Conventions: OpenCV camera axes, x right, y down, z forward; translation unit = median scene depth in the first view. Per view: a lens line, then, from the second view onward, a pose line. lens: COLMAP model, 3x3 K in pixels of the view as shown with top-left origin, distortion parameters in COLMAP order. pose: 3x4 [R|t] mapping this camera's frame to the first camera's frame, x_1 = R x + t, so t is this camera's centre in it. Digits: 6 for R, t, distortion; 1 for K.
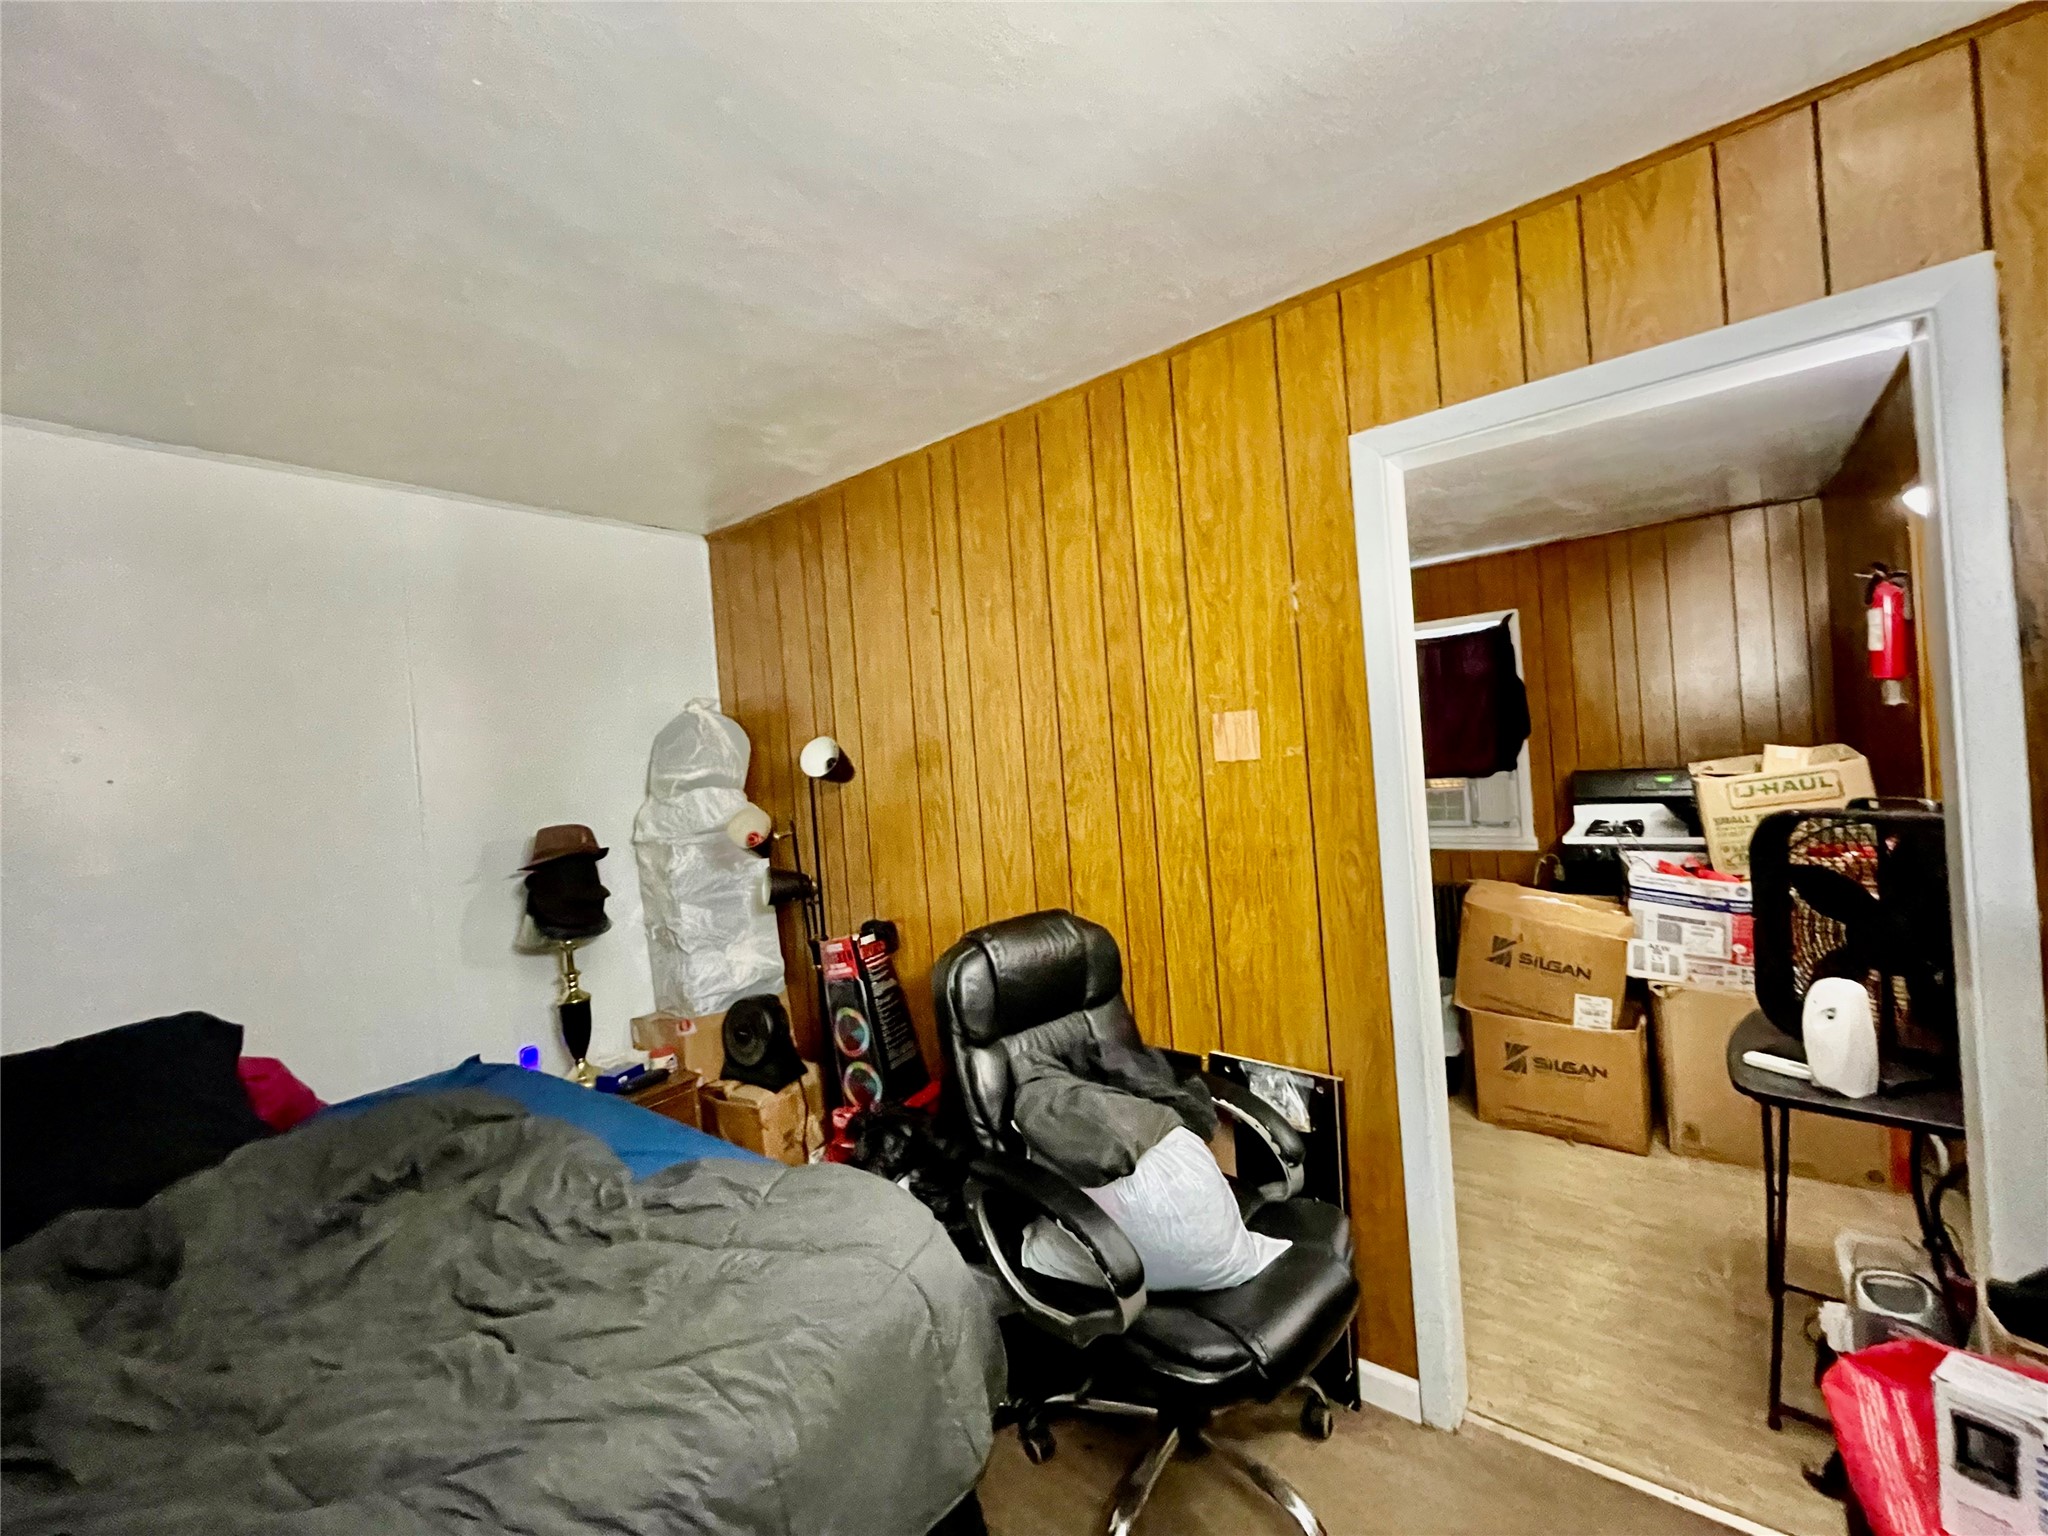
lens RADIAL K [[832.8, 0, 1015.1], [0, 832.8, 766.7], [0, 0, 1]] dist [-0.003734, 0.000022]
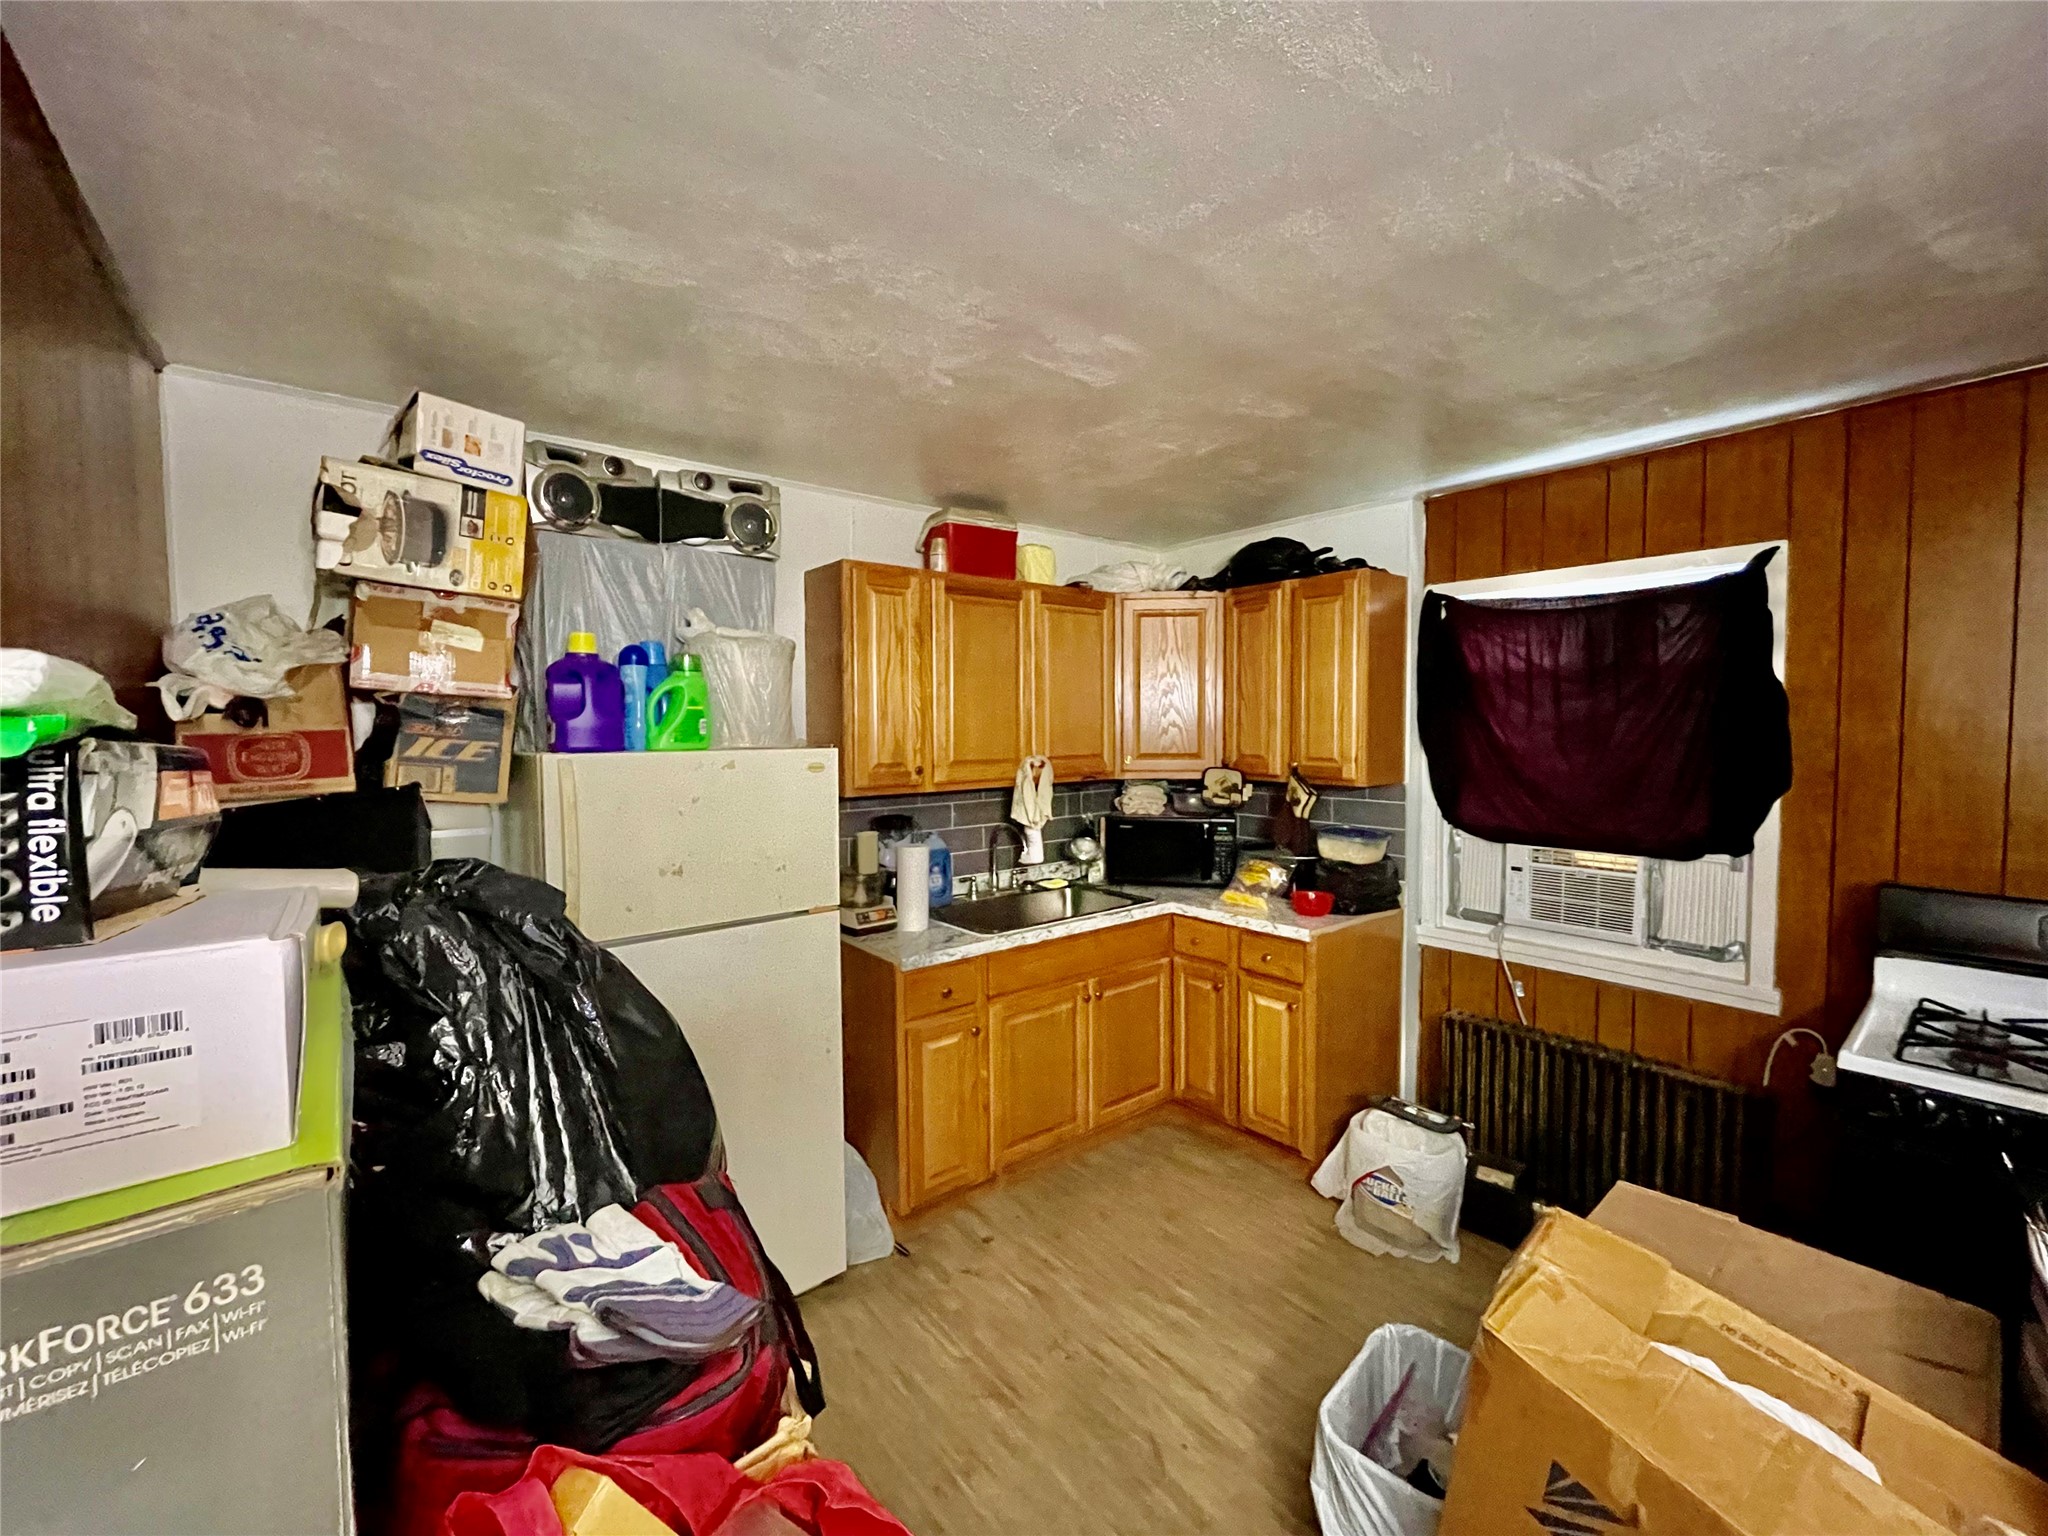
lens RADIAL K [[832.8, 0, 1022.7], [0, 832.8, 763.5], [0, 0, 1]] dist [-0.003734, 0.000022]
pose [[0.976268, 0.081177, -0.200775, 0.268716], [-0.072109, 0.996036, 0.052088, -0.049520], [0.204207, -0.036374, 0.978252, 0.417802]]
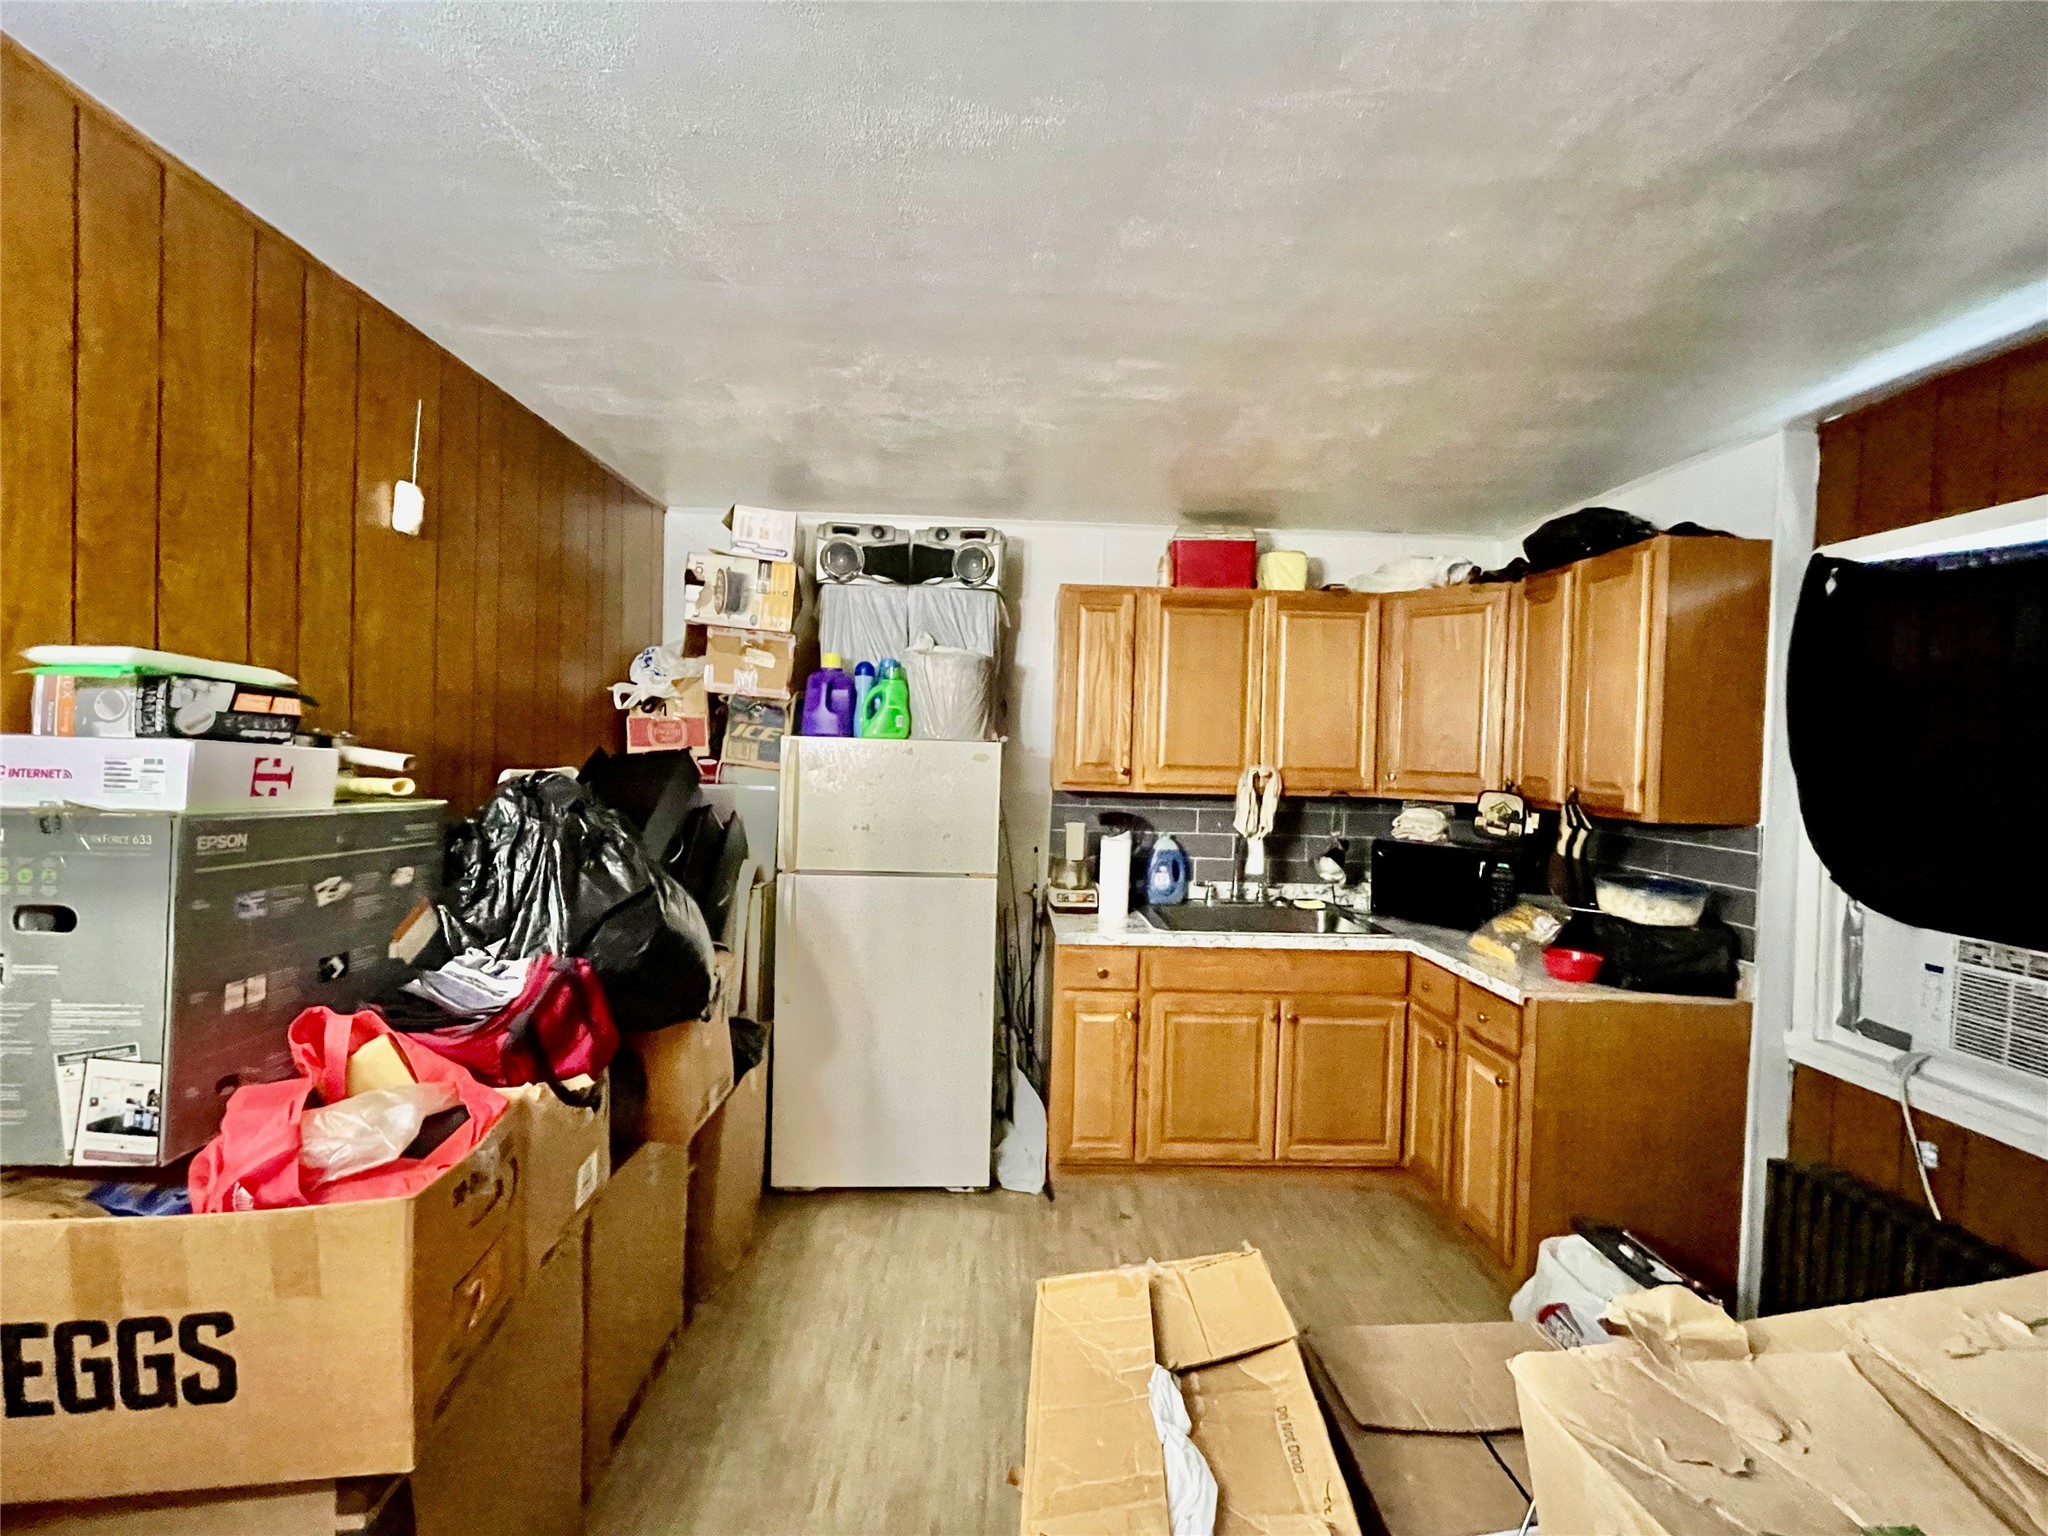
lens RADIAL K [[832.8, 0, 1023.3], [0, 832.8, 765.0], [0, 0, 1]] dist [-0.003734, 0.000022]
pose [[0.652172, 0.115080, -0.749285, 0.516642], [-0.086688, 0.993248, 0.077097, -0.056184], [0.753098, 0.014674, 0.657745, 0.501442]]
